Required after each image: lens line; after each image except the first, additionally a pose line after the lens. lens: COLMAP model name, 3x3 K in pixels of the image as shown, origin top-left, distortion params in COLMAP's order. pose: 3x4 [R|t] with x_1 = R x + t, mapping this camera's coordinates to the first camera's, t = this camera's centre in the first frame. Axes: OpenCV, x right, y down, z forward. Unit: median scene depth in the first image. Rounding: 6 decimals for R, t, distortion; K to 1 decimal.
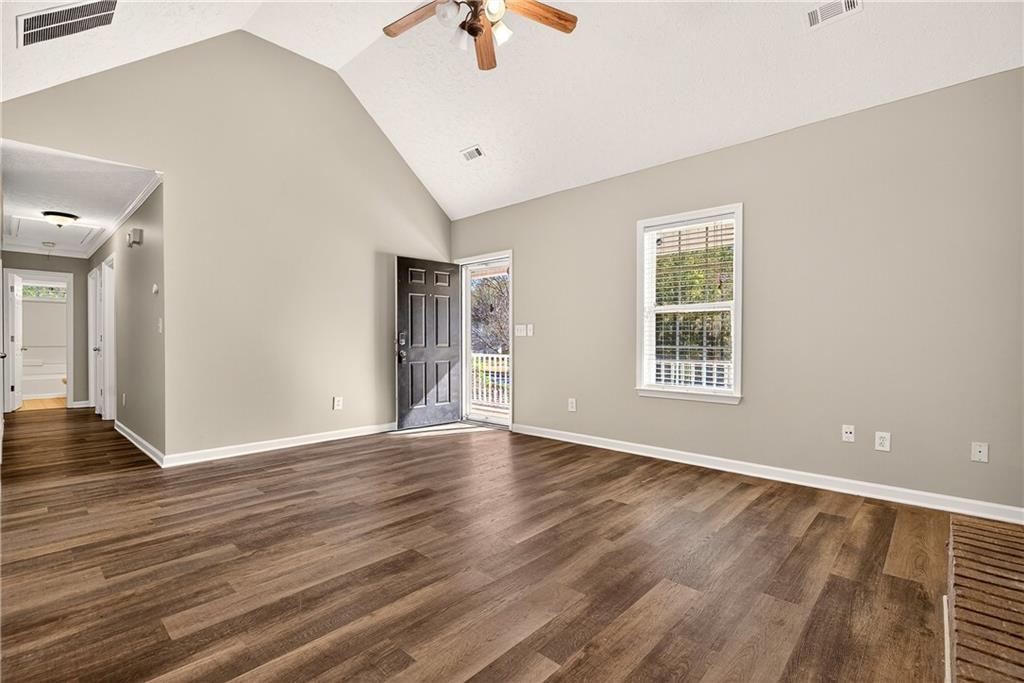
lens RADIAL K [[468.3, 0, 518.2], [0, 468.3, 342.5], [0, 0, 1]] dist [-0.000611, 0.000290]
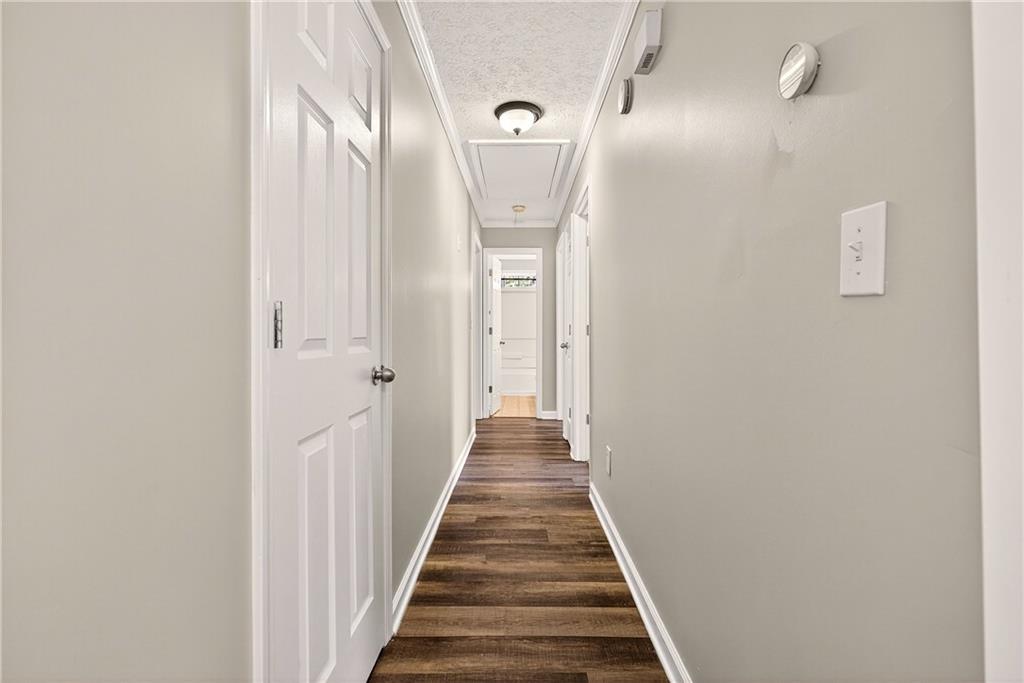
lens RADIAL K [[468.3, 0, 513.4], [0, 468.3, 337.3], [0, 0, 1]] dist [-0.000611, 0.000290]
pose [[0.668288, 0.006979, -0.743870, -0.422113], [-0.001516, 0.999967, 0.008019, -0.003567], [0.743901, -0.004232, 0.668276, 0.465560]]
